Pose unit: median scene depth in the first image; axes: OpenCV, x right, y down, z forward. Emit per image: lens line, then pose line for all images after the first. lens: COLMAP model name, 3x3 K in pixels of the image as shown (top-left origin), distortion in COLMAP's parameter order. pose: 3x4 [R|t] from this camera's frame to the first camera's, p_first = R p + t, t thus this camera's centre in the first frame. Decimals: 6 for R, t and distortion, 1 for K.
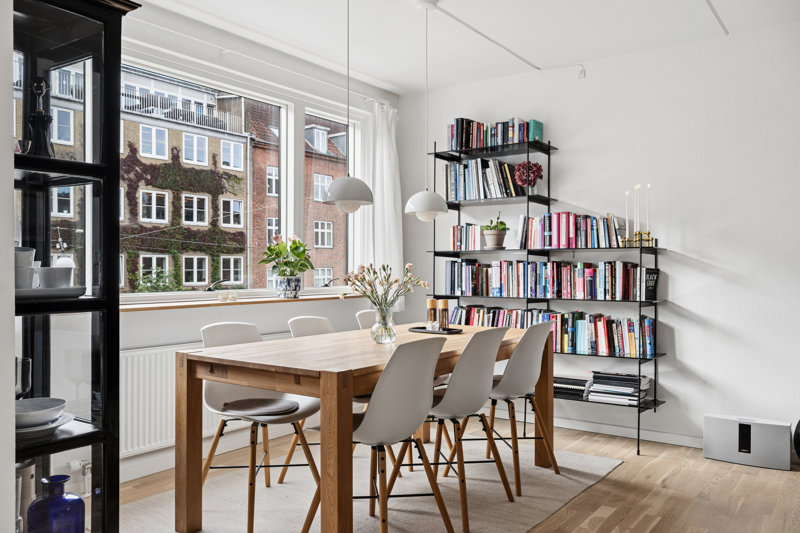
lens RADIAL K [[669.4, 0, 416.5], [0, 669.4, 262.1], [0, 0, 1]] dist [0.035675, -0.003561]
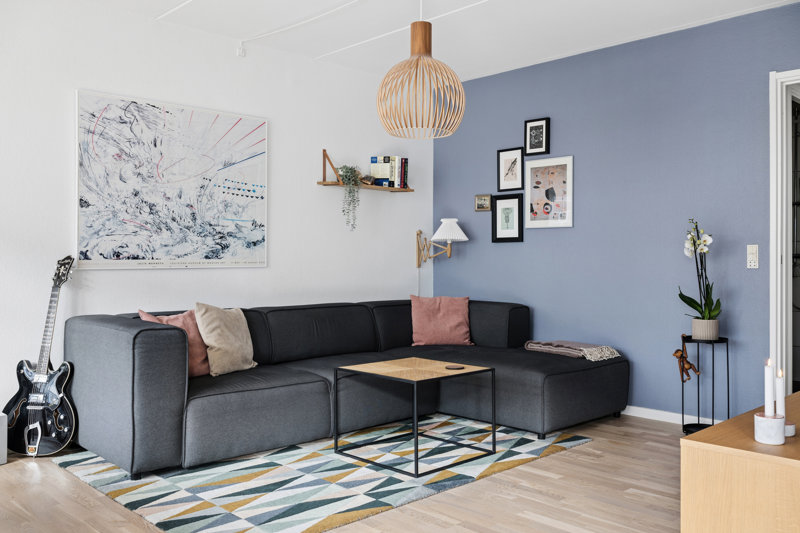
lens RADIAL K [[709.6, 0, 398.9], [0, 709.6, 253.6], [0, 0, 1]] dist [-0.000293, 0.010598]
pose [[0.203694, 0.012083, 0.978960, -0.246498], [-0.011784, 0.999882, -0.009889, 0.021482], [-0.978964, -0.009522, 0.203812, 0.241853]]
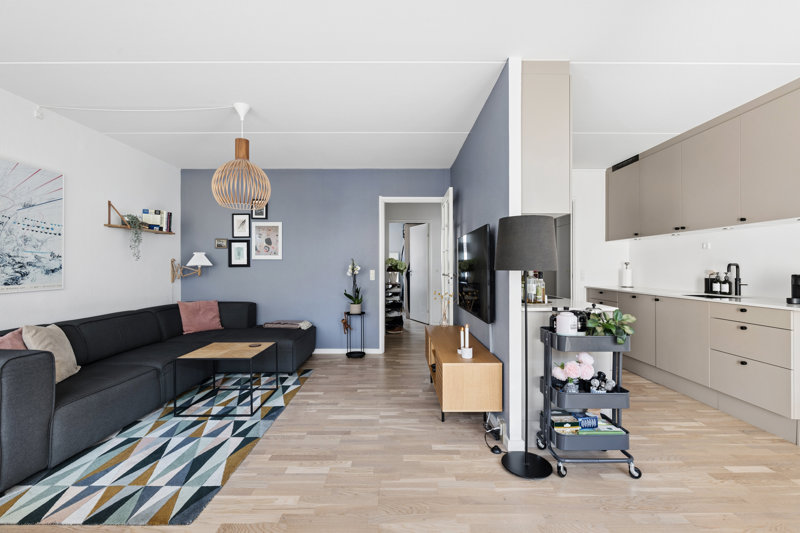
lens RADIAL K [[353.6, 0, 399.1], [0, 353.6, 265.5], [0, 0, 1]] dist [-0.001786, -0.000799]
pose [[-0.566496, 0.006799, 0.824037, -0.160899], [-0.003491, 0.999937, -0.010650, -0.007966], [-0.824057, -0.008909, -0.566436, 0.519895]]
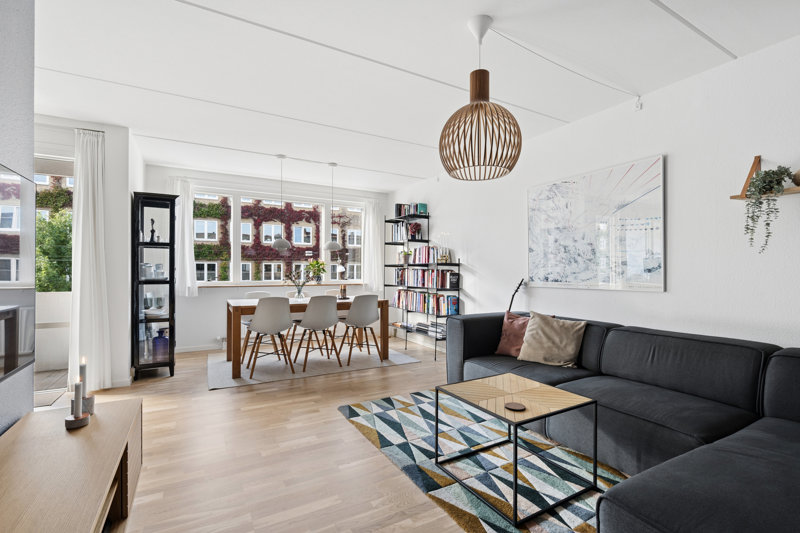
lens RADIAL K [[364.1, 0, 397.6], [0, 364.1, 271.3], [0, 0, 1]] dist [-0.000085, 0.000203]
pose [[0.895969, 0.007219, -0.444058, 0.677217], [-0.003859, 0.999957, 0.008470, -0.004500], [0.444099, -0.005875, 0.895958, -0.077091]]
